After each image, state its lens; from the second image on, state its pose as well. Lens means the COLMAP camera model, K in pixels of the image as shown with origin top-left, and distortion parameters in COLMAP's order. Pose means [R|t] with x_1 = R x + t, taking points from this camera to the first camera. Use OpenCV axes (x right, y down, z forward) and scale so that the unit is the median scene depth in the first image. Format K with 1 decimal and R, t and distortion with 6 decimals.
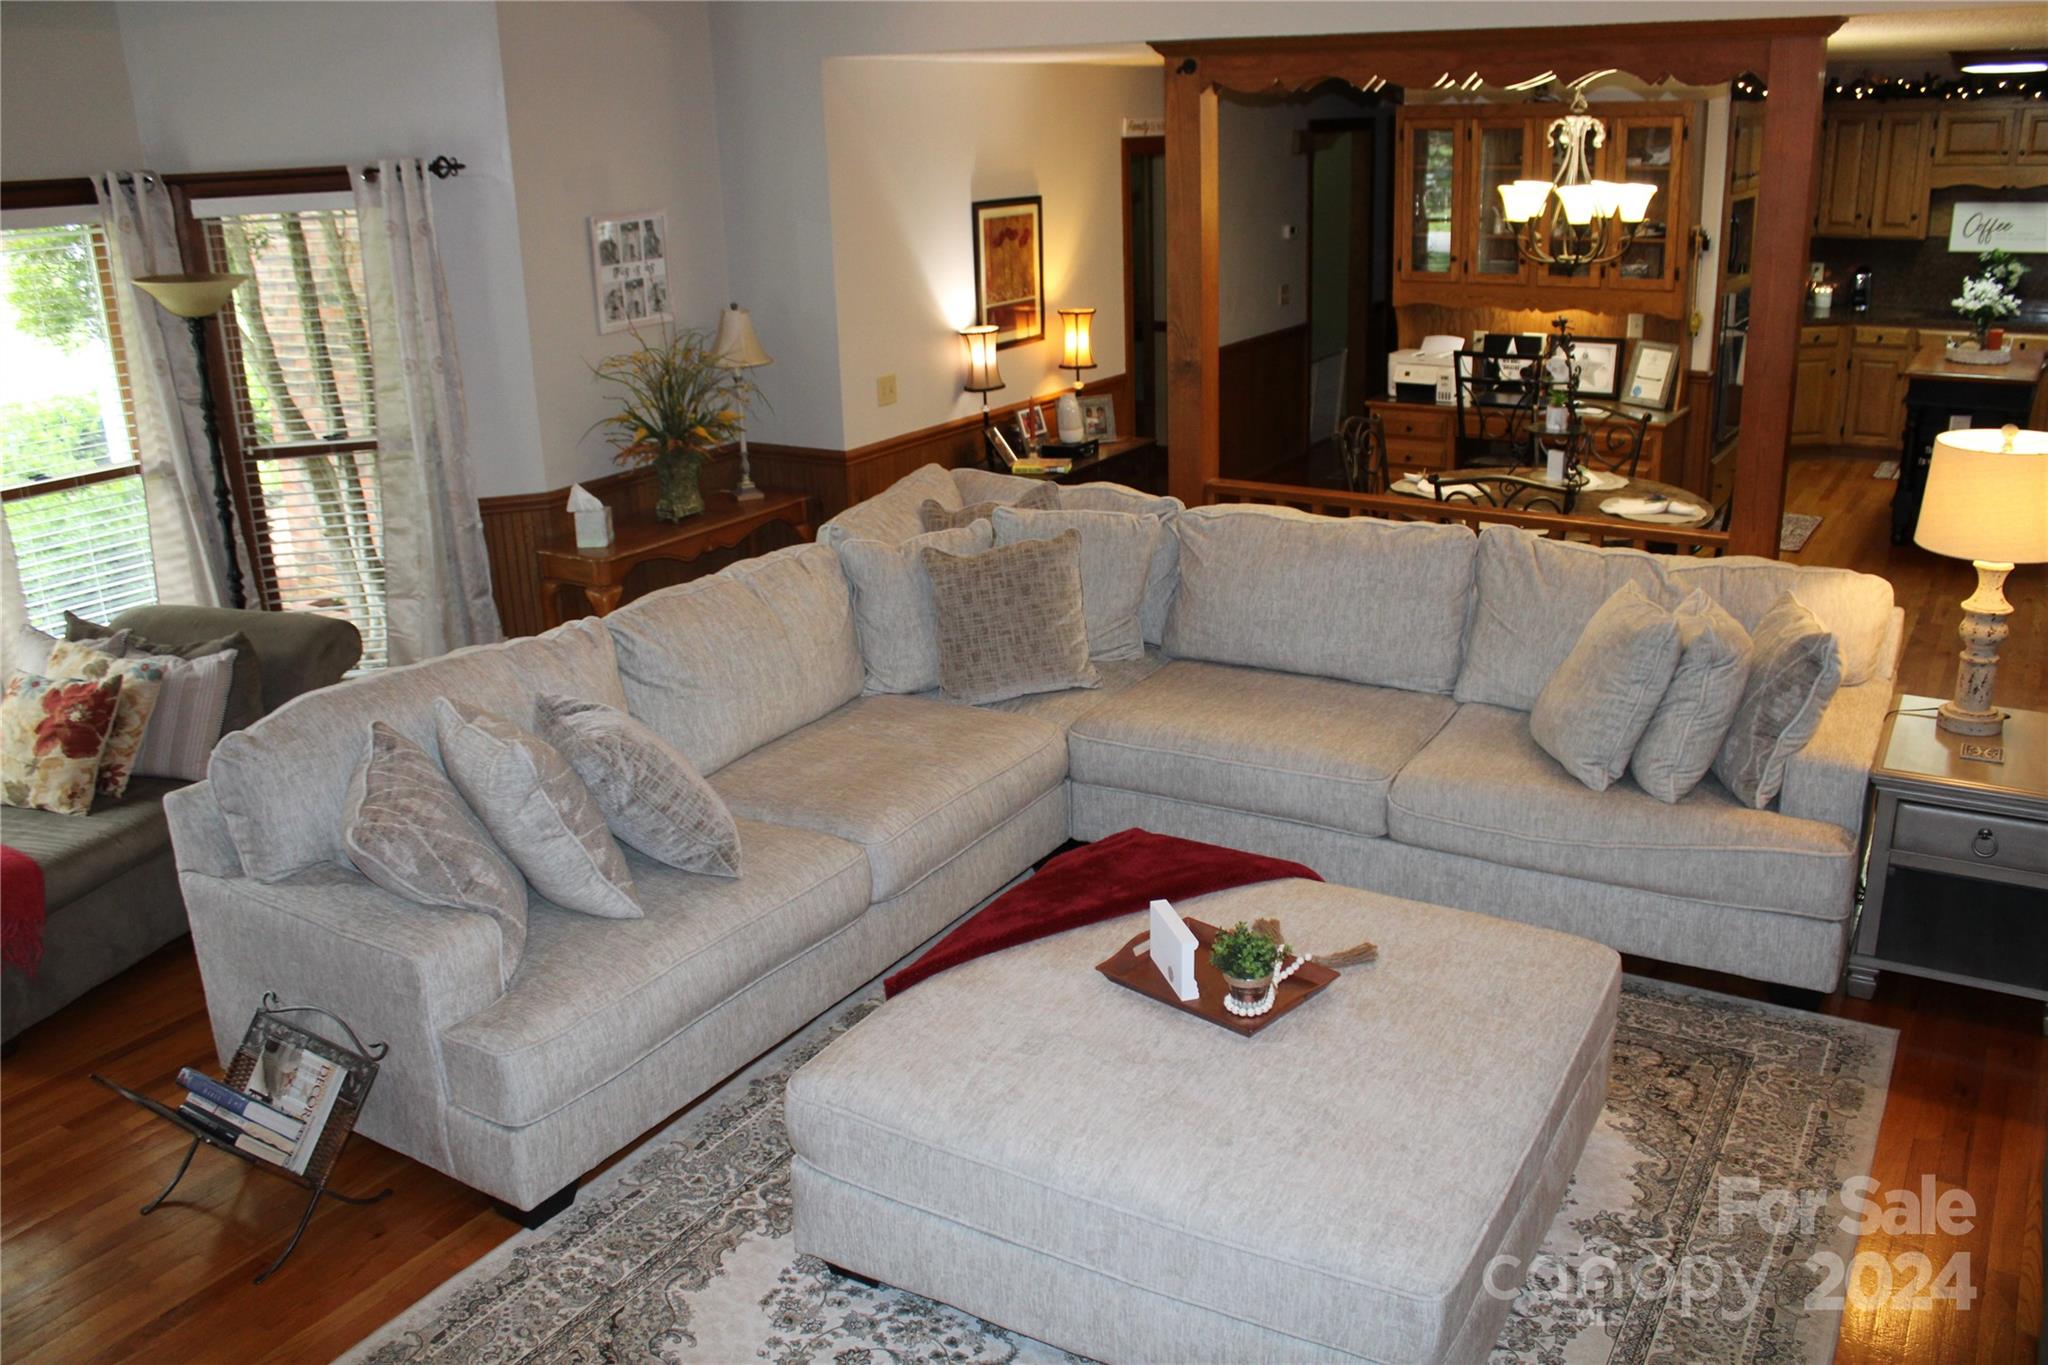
lens RADIAL K [[1694.1, 0, 1014.5], [0, 1694.1, 679.6], [0, 0, 1]] dist [-0.124060, 0.076952]
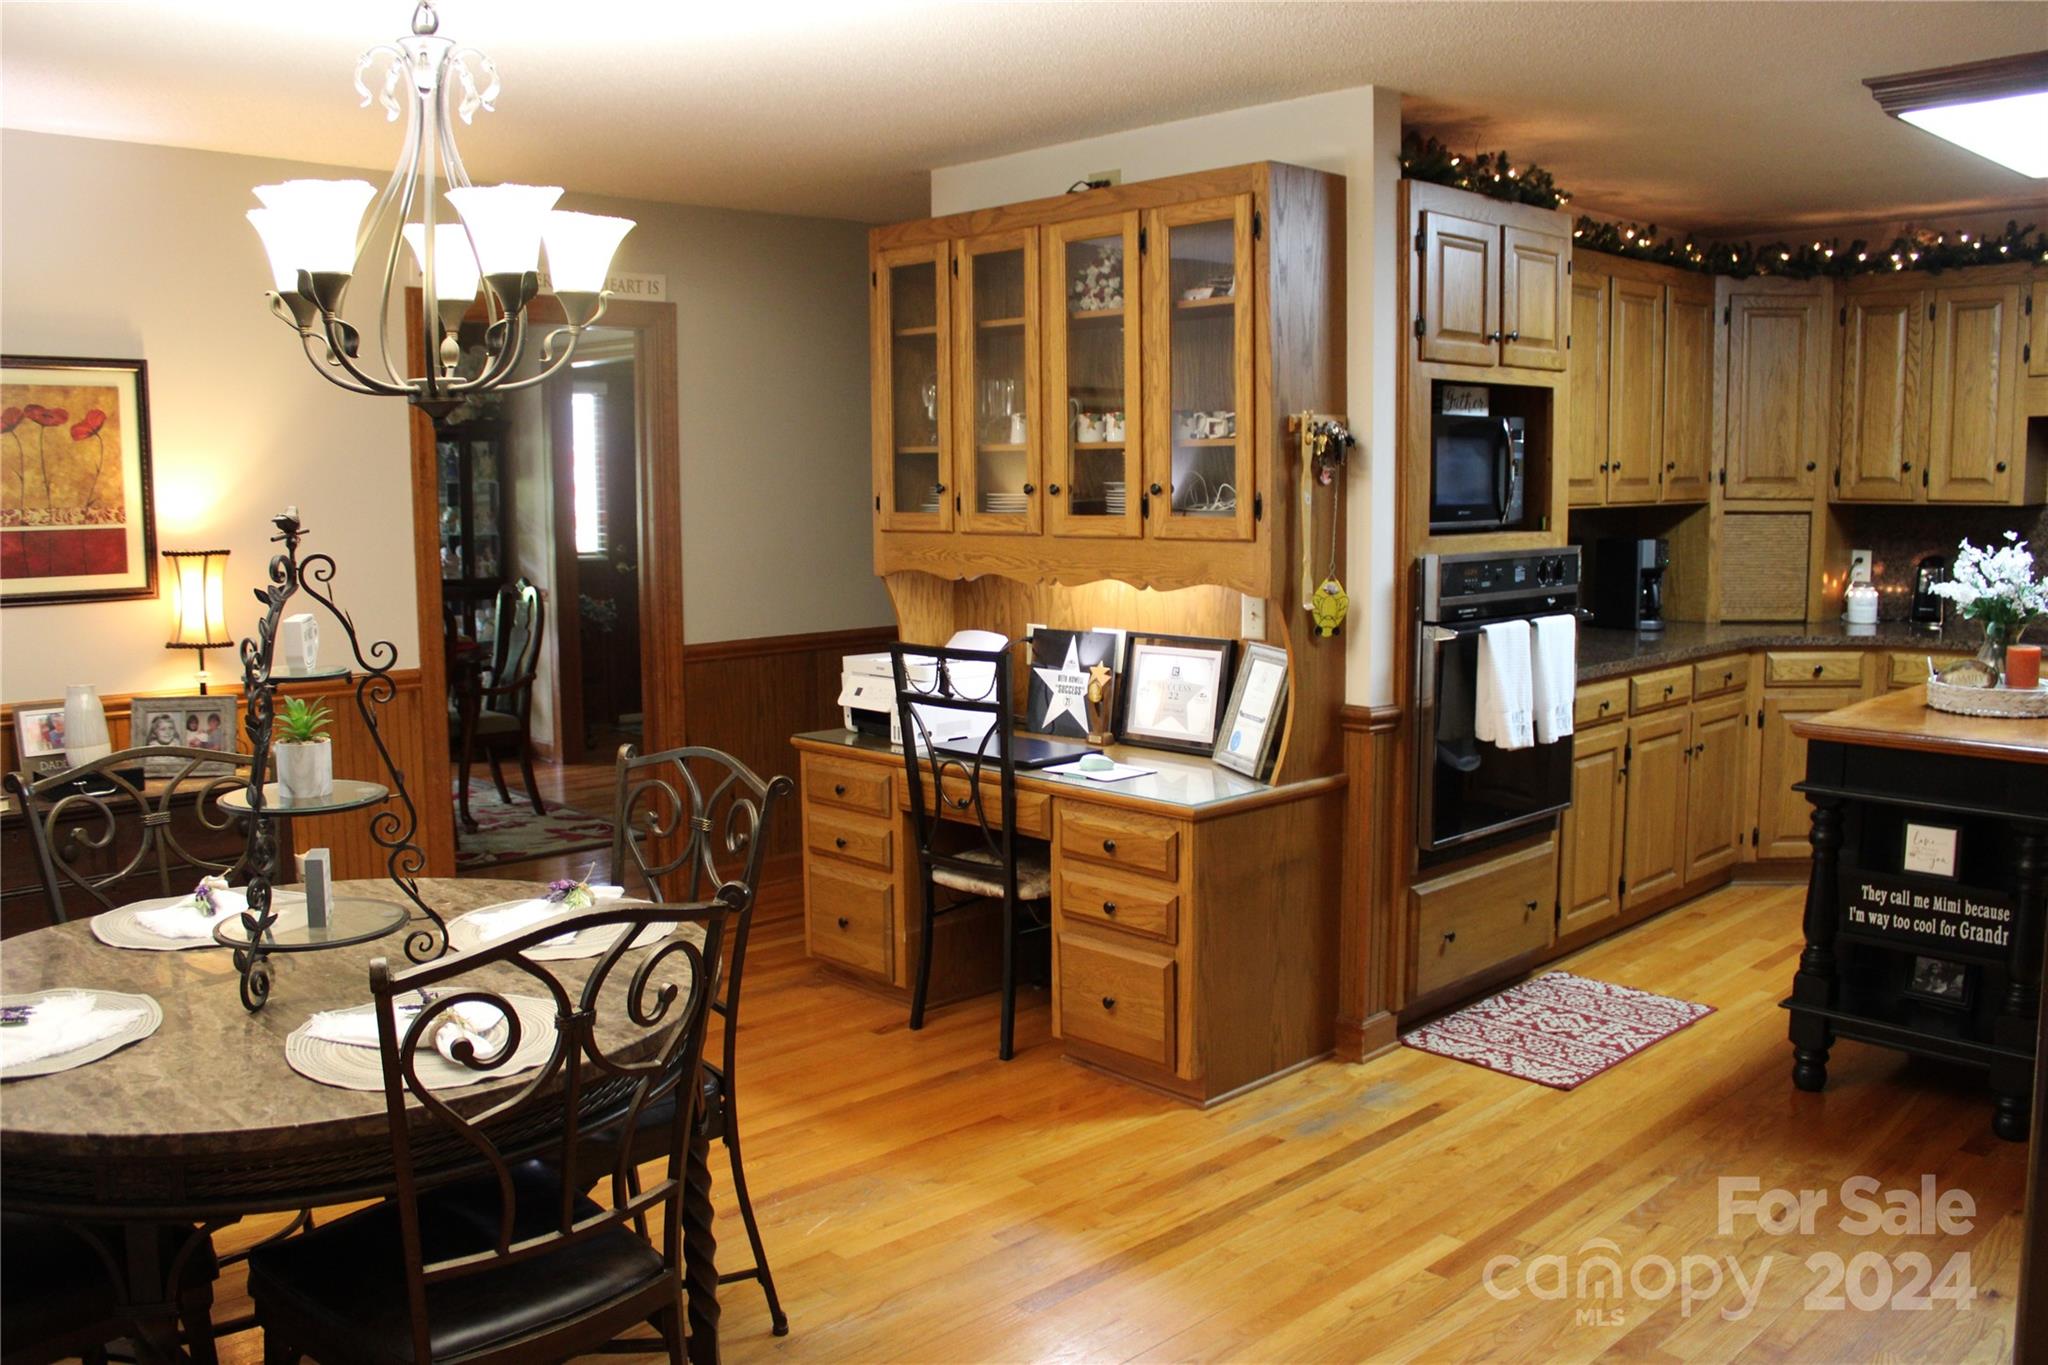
lens RADIAL K [[1694.1, 0, 1026.2], [0, 1694.1, 686.1], [0, 0, 1]] dist [-0.124060, 0.076952]
pose [[0.974235, 0.053134, -0.219185, 0.363590], [-0.094091, 0.978991, -0.180896, -0.077526], [0.204969, 0.196859, 0.958767, 0.418164]]
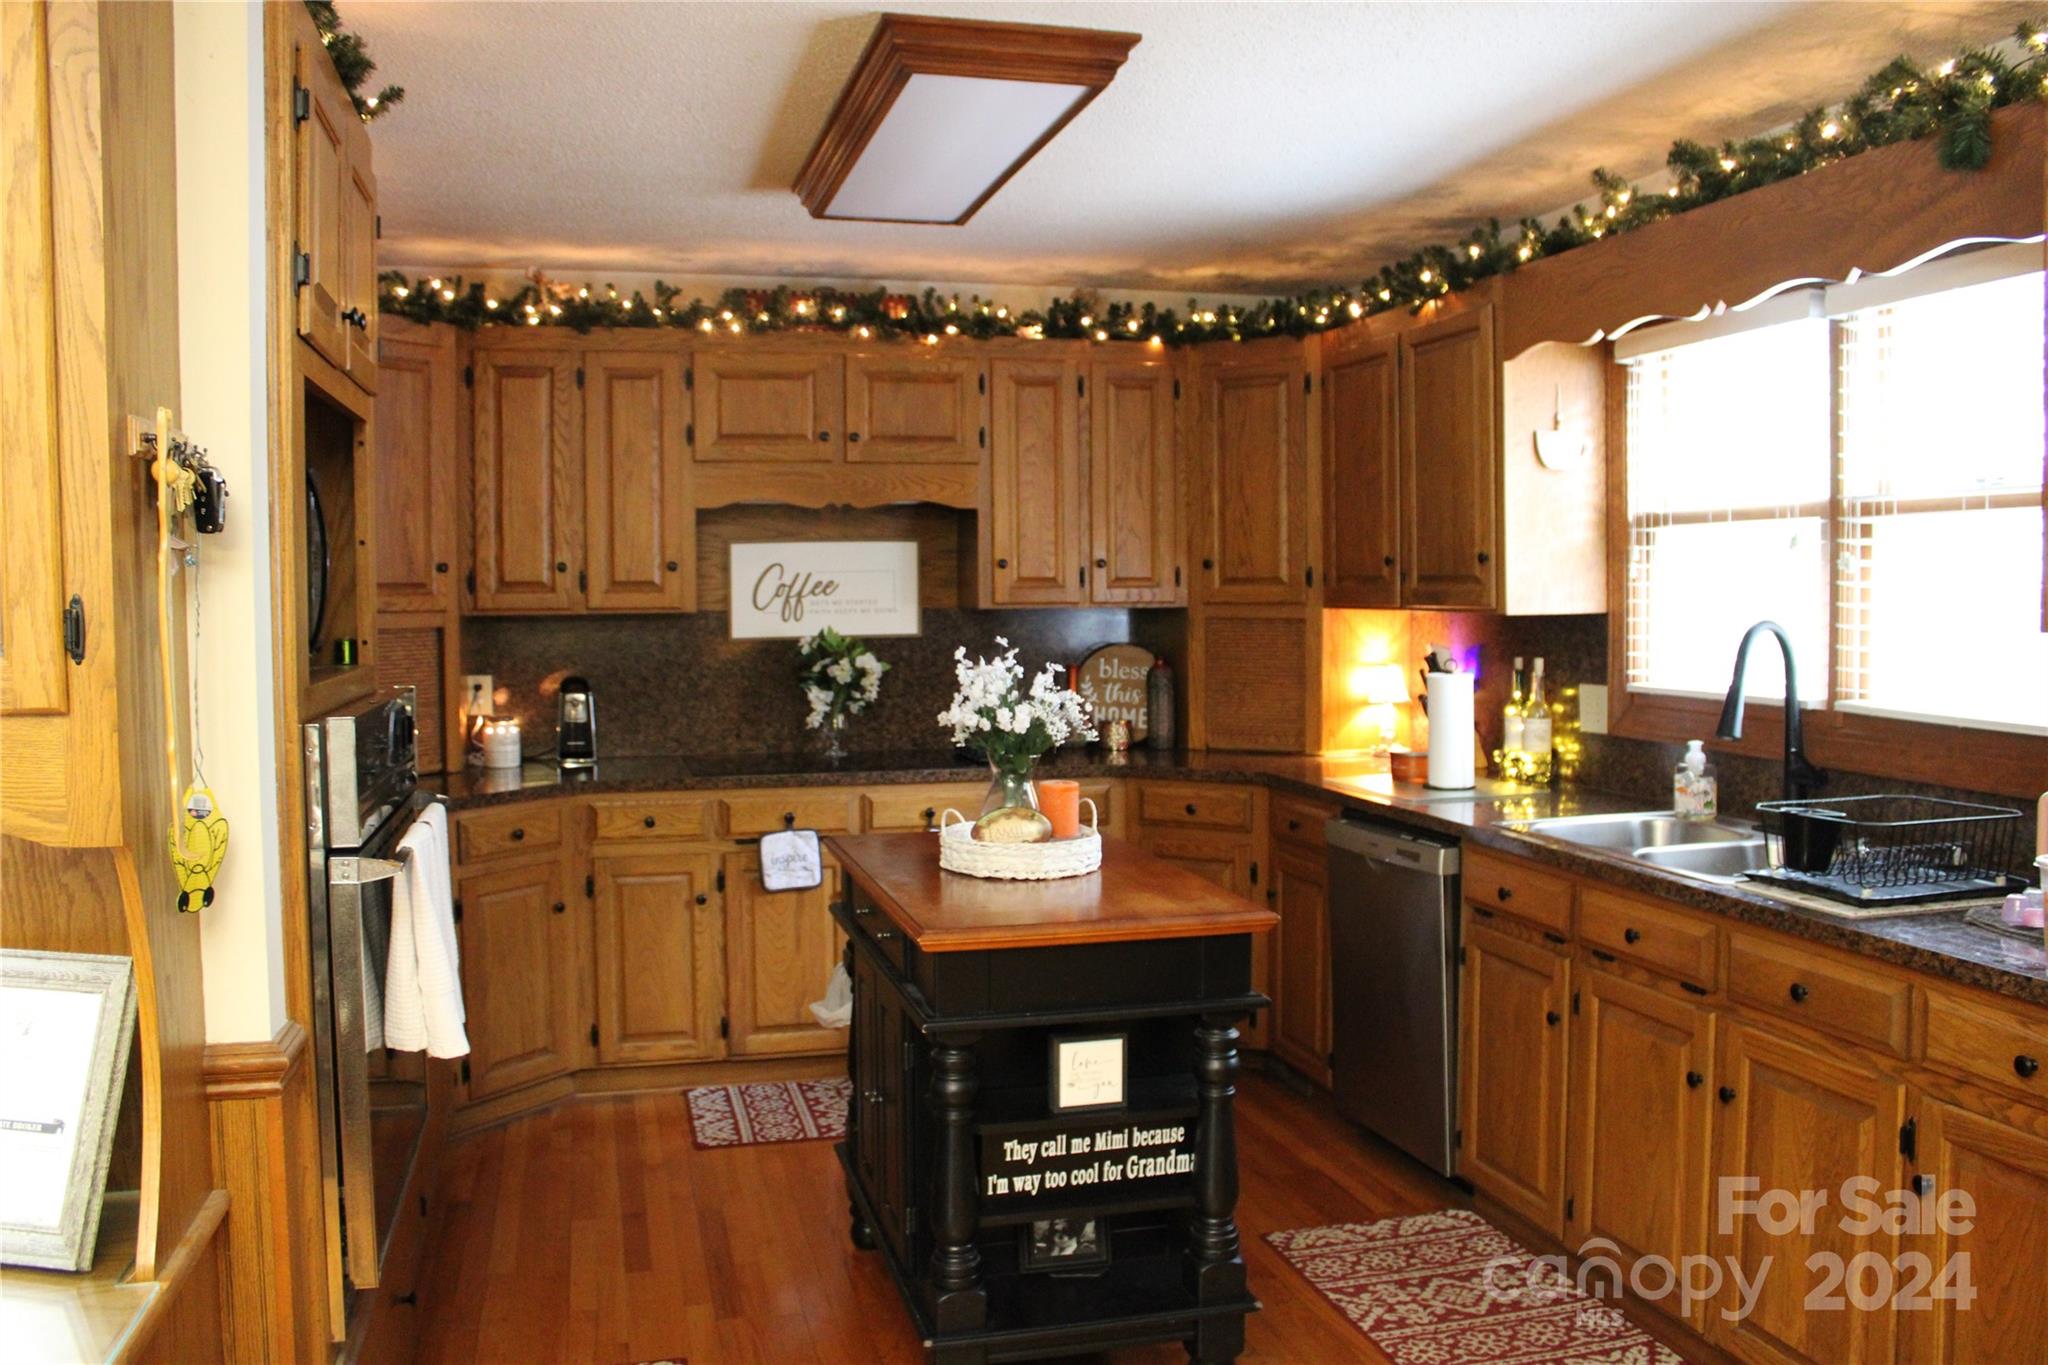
lens RADIAL K [[1694.1, 0, 1038.9], [0, 1694.1, 668.9], [0, 0, 1]] dist [-0.124060, 0.076952]
pose [[0.672002, -0.006983, 0.740516, 0.269054], [0.220010, 0.956690, -0.190632, -0.142902], [-0.707113, 0.291026, 0.644434, 0.640125]]
